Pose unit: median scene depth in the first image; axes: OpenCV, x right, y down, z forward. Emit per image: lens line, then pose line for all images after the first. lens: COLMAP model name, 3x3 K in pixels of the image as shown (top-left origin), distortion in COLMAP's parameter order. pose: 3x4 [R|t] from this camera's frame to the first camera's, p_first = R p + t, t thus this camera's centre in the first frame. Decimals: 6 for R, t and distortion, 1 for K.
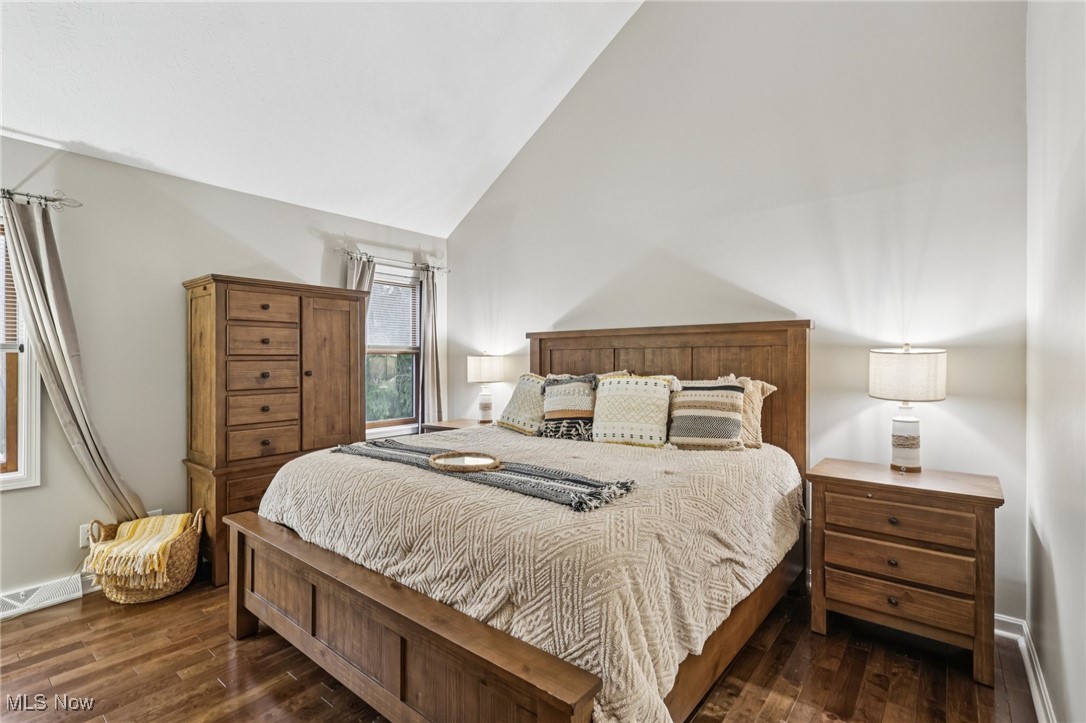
lens RADIAL K [[504.8, 0, 545.9], [0, 504.8, 359.9], [0, 0, 1]] dist [-0.002262, -0.000462]
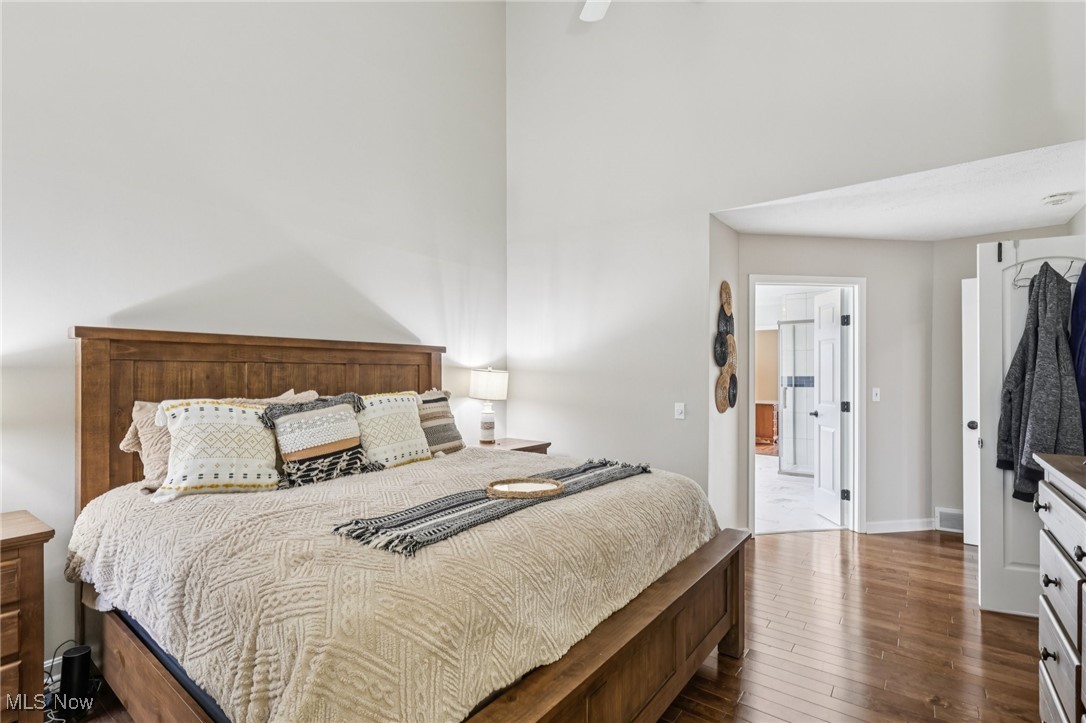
lens RADIAL K [[504.8, 0, 546.4], [0, 504.8, 369.3], [0, 0, 1]] dist [-0.002262, -0.000462]
pose [[-0.040722, 0.014369, 0.999067, -0.754651], [0.004641, 0.999889, -0.014192, 0.001153], [-0.999160, 0.004059, -0.040784, 0.699360]]
